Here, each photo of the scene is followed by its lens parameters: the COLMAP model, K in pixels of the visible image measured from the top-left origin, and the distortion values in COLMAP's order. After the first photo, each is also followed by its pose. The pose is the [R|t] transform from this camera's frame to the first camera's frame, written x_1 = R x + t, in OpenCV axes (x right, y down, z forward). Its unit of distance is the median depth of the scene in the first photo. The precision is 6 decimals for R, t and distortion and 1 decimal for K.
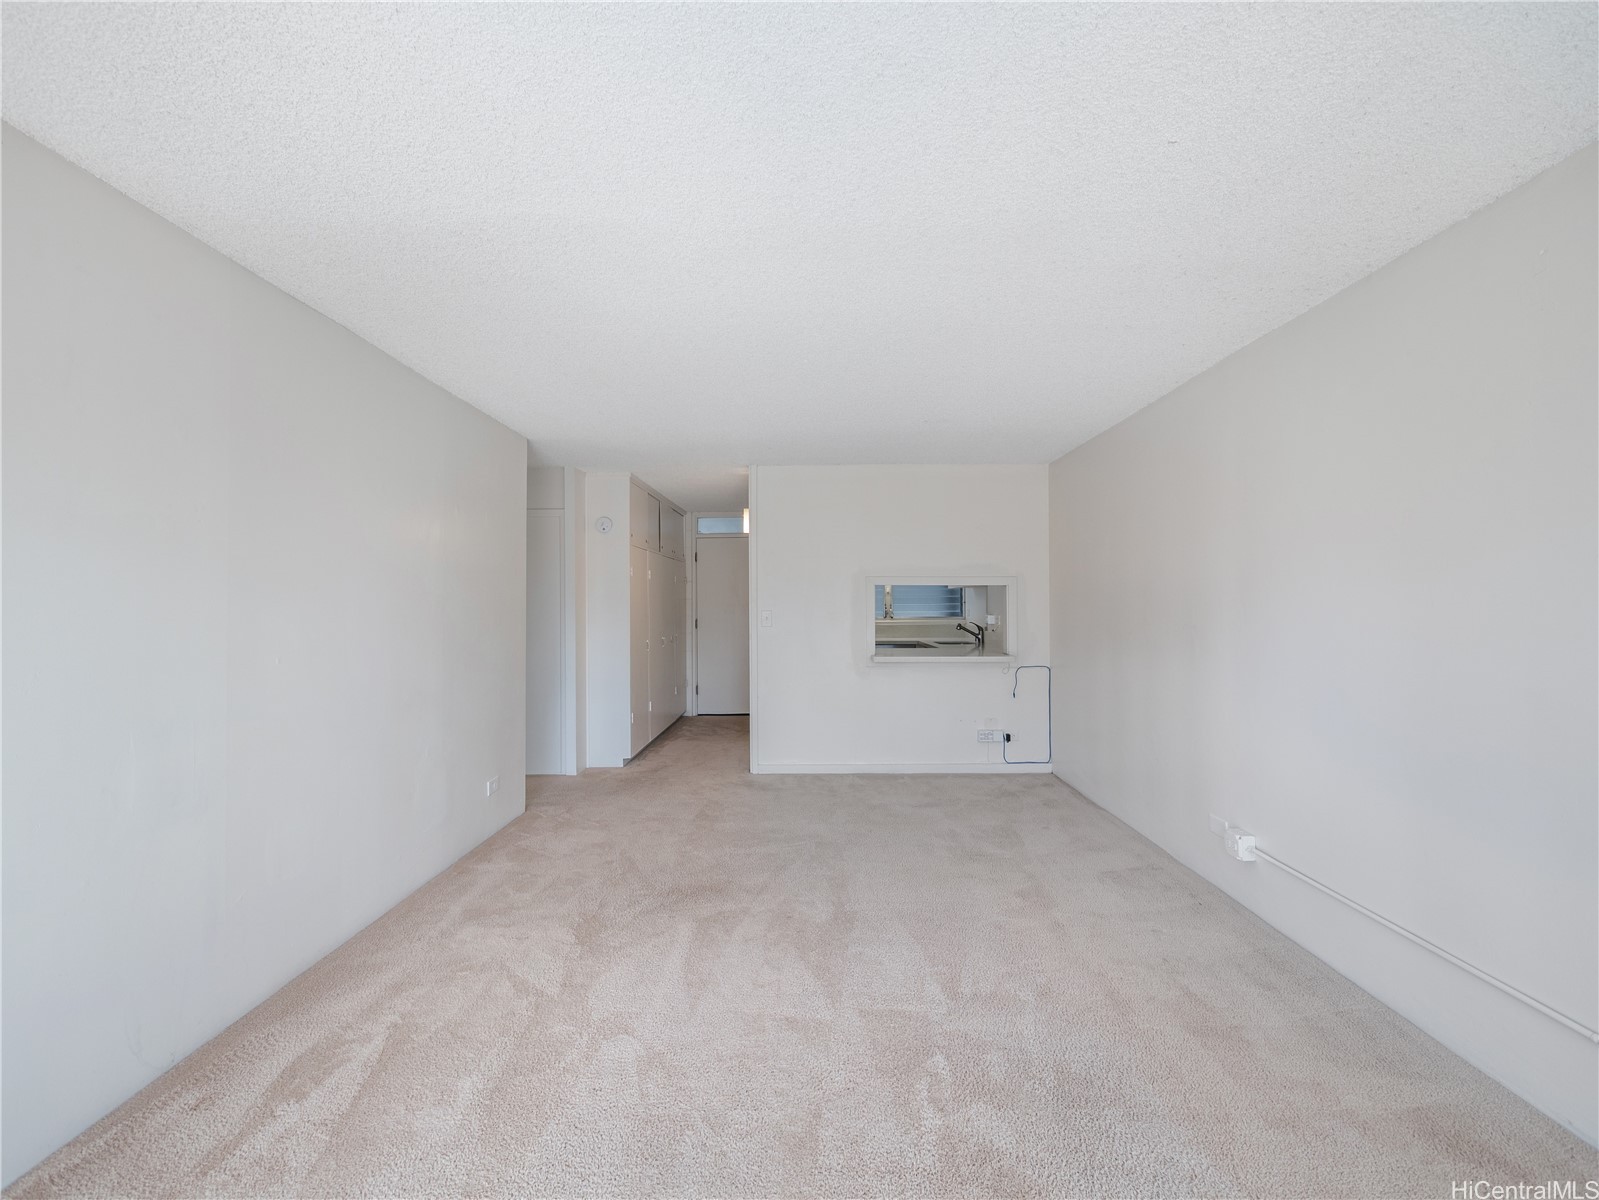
lens RADIAL K [[667.9, 0, 804.7], [0, 667.9, 594.8], [0, 0, 1]] dist [-0.007421, 0.000906]
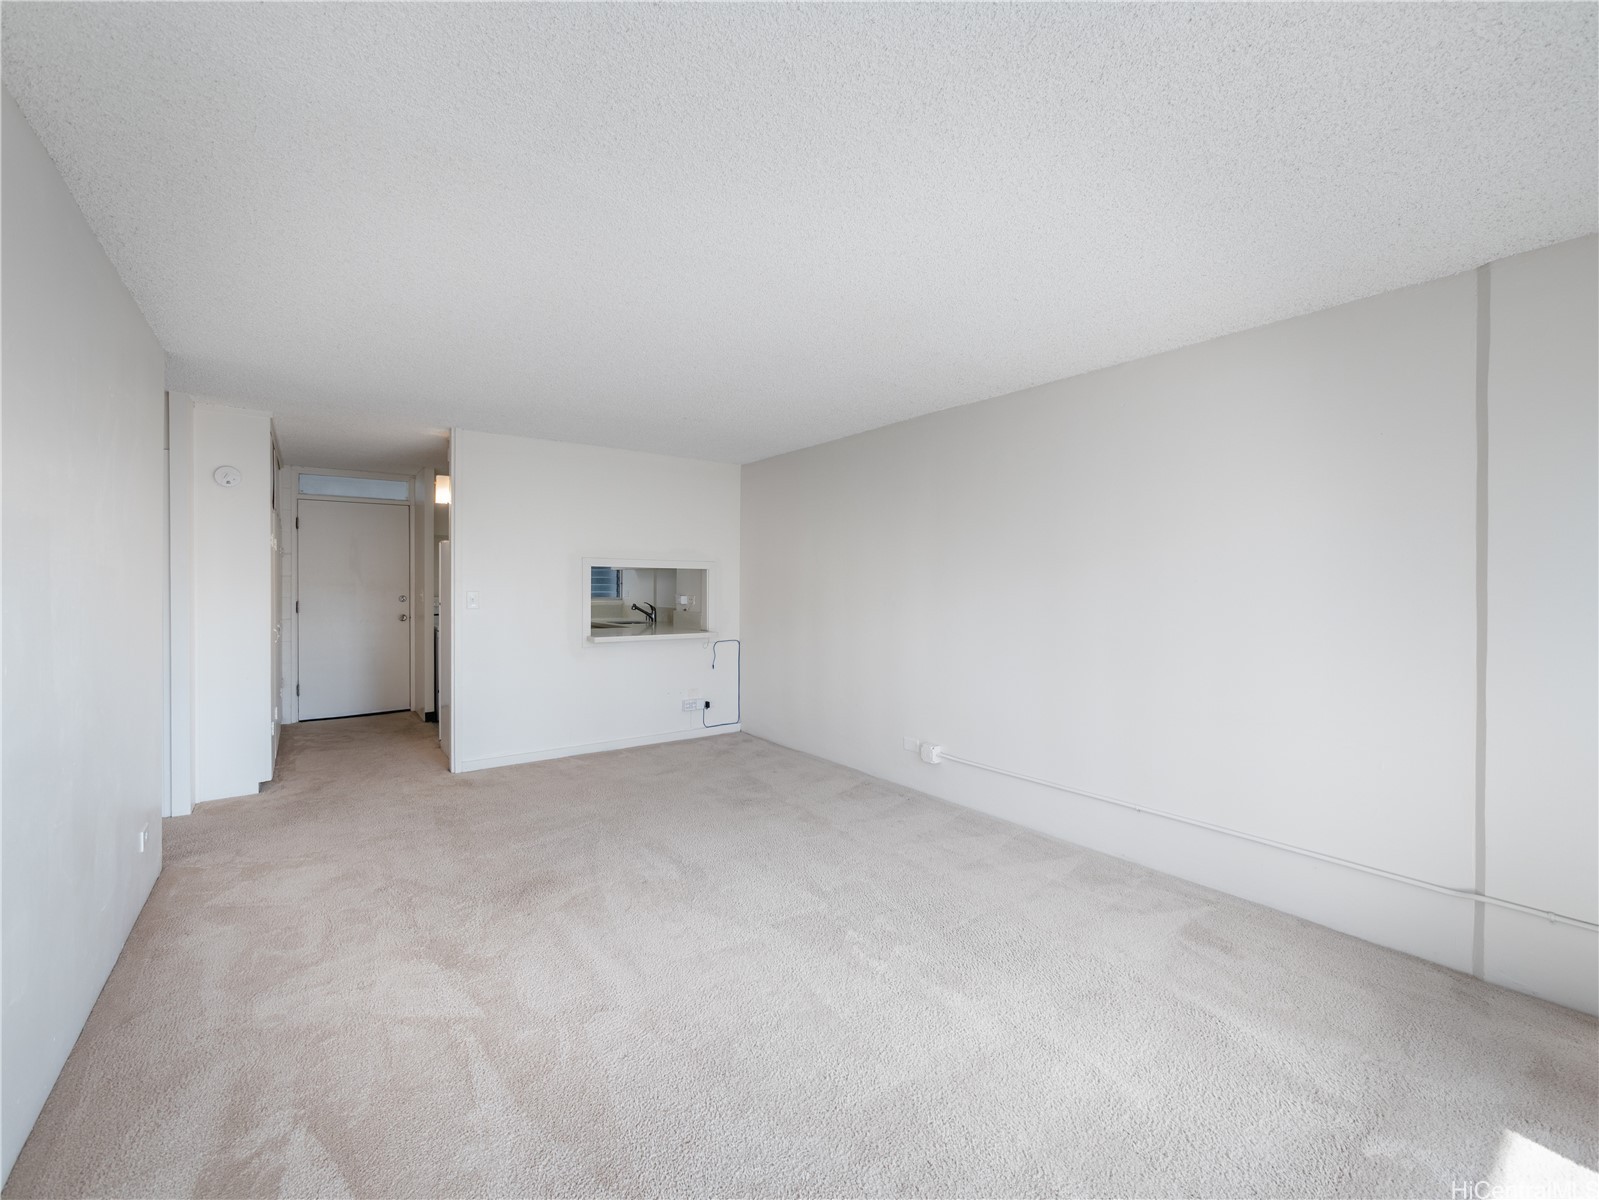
lens RADIAL K [[667.9, 0, 804.7], [0, 667.9, 594.8], [0, 0, 1]] dist [-0.007421, 0.000906]
pose [[0.792251, -0.001033, 0.610195, -0.323285], [-0.017649, 0.999541, 0.024606, -0.003303], [-0.609941, -0.030264, 0.791869, 0.012073]]
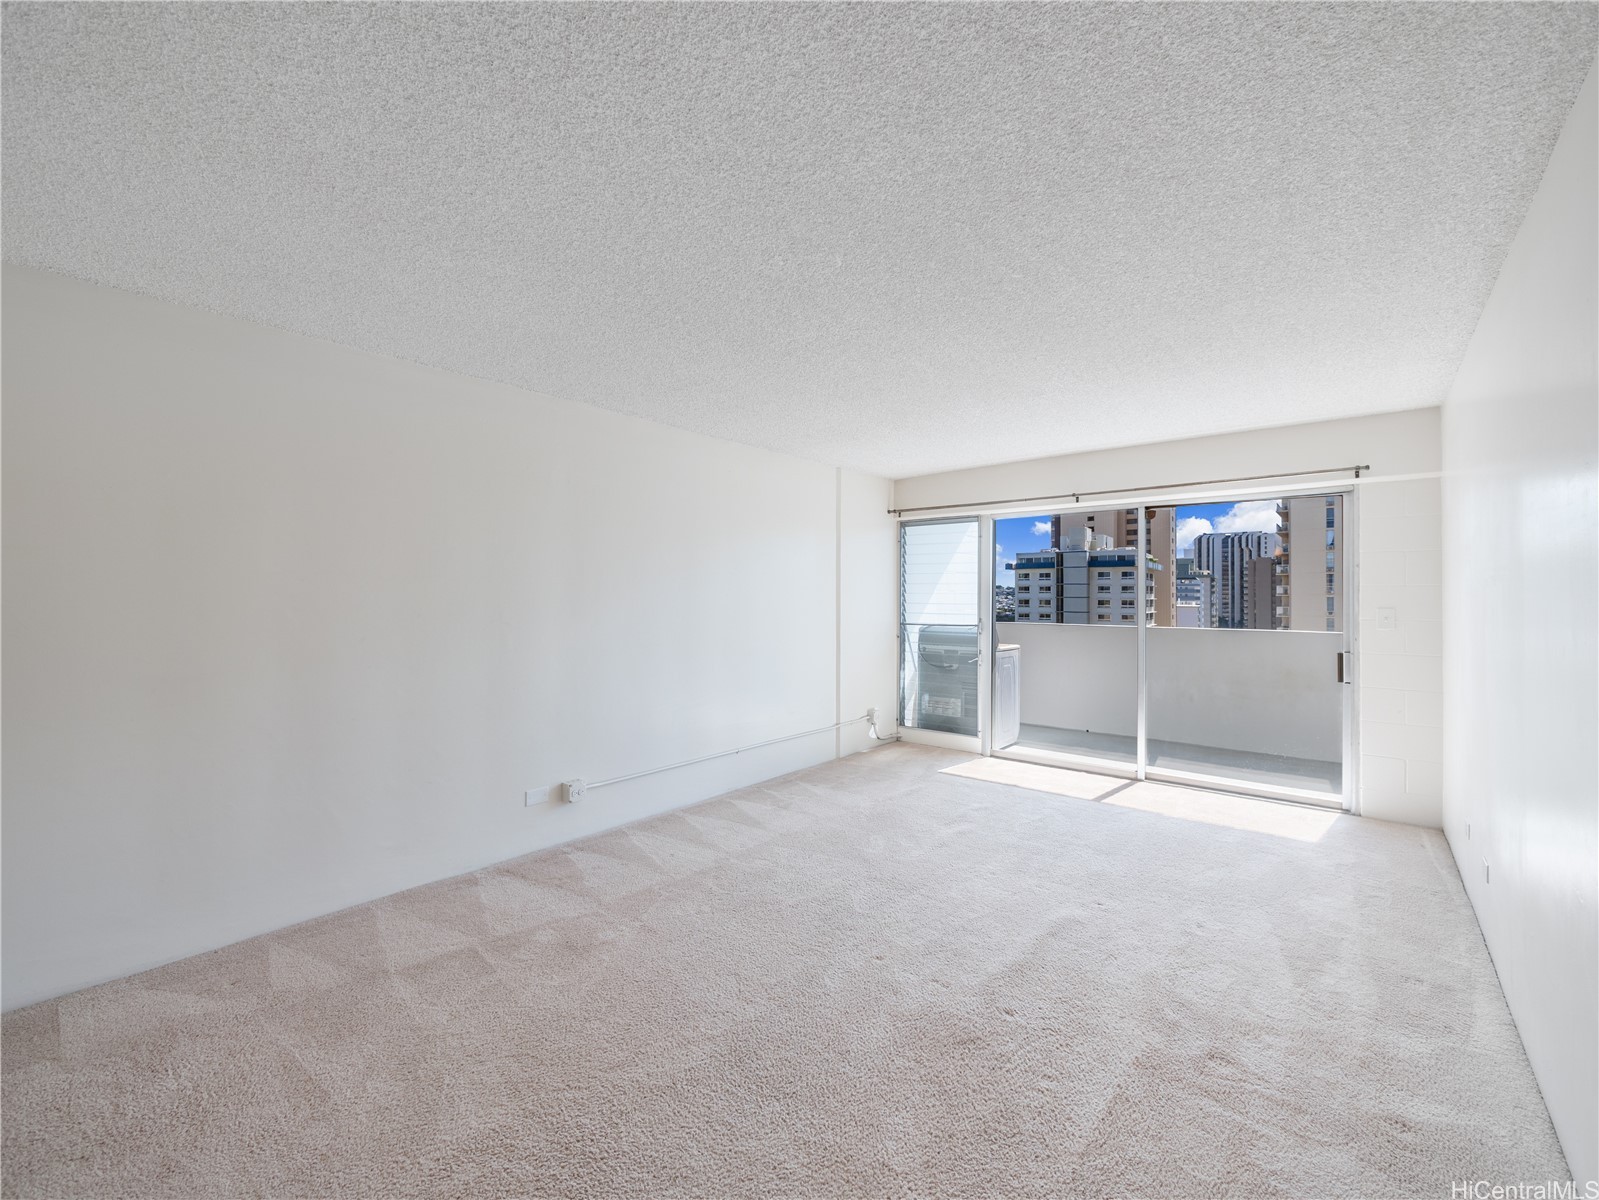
lens RADIAL K [[673.6, 0, 800.5], [0, 673.6, 594.7], [0, 0, 1]] dist [-0.008446, 0.000141]
pose [[-0.771663, 0.003521, 0.636022, -0.340326], [-0.012126, 0.999721, -0.020246, 0.018106], [-0.635916, -0.023336, -0.771406, 1.202233]]
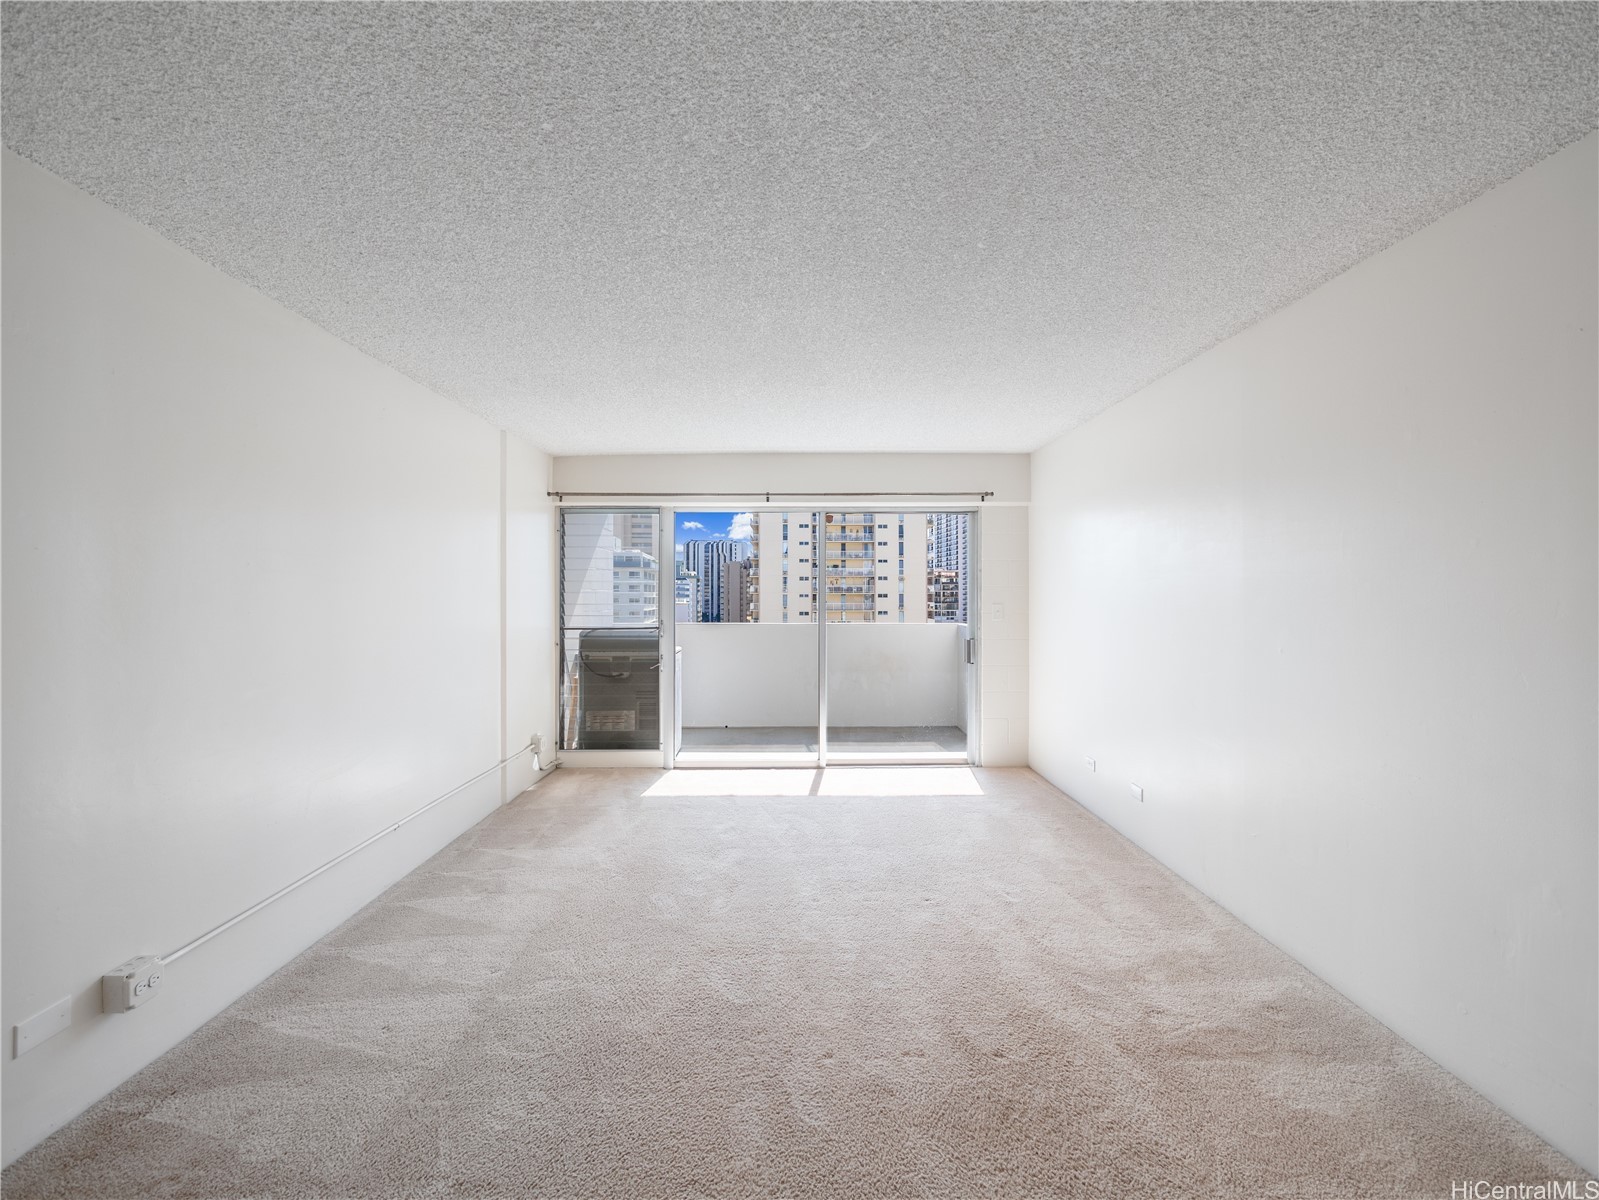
lens RADIAL K [[667.9, 0, 804.7], [0, 667.9, 594.8], [0, 0, 1]] dist [-0.007421, 0.000906]
pose [[-0.999652, 0.005444, -0.025804, 0.015937], [0.005960, 0.999783, -0.019951, 0.013940], [0.025690, -0.020098, -0.999468, 1.162380]]
